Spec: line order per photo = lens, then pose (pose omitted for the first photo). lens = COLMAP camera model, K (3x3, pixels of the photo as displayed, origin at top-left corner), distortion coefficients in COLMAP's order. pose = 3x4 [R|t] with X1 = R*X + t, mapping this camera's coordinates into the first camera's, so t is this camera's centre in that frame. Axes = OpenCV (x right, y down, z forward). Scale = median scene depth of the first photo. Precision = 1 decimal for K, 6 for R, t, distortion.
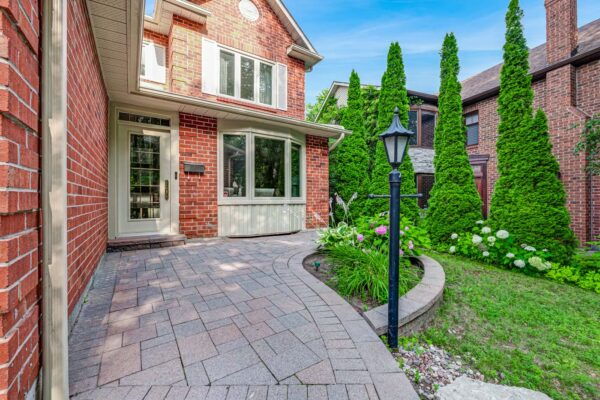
lens RADIAL K [[250.0, 0, 302.4], [0, 250.0, 201.6], [0, 0, 1]] dist [-0.012491, 0.000268]
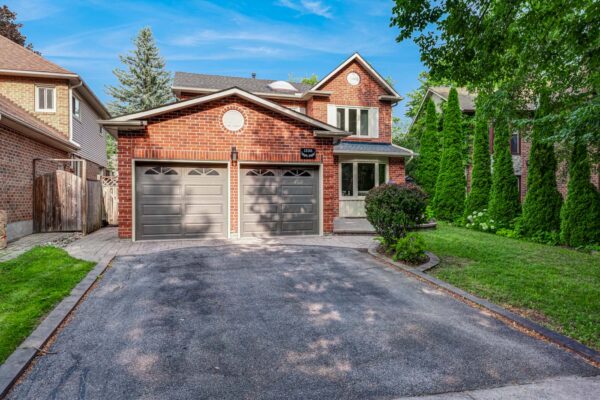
lens RADIAL K [[398.5, 0, 302.6], [0, 398.5, 198.6], [0, 0, 1]] dist [0.002567, -0.000254]
pose [[0.951860, -0.001739, -0.306528, 0.285760], [-0.000806, 0.999966, -0.008176, 0.021445], [0.306532, 0.008030, 0.951826, -1.704905]]
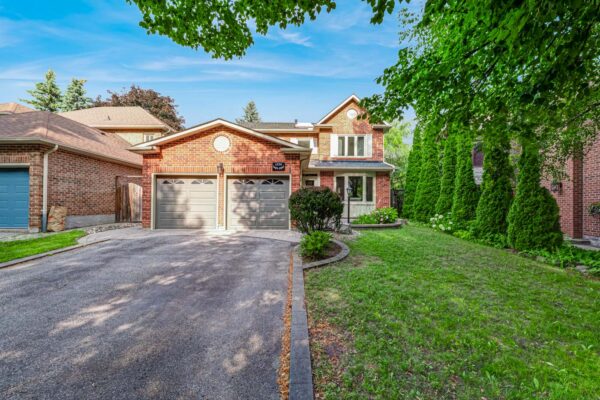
lens RADIAL K [[250.0, 0, 302.4], [0, 250.0, 201.6], [0, 0, 1]] dist [-0.012491, 0.000268]
pose [[0.831941, -0.005457, -0.554838, 0.687119], [-0.011128, 0.999586, -0.026516, 0.044352], [0.554753, 0.028234, 0.831536, -1.102308]]
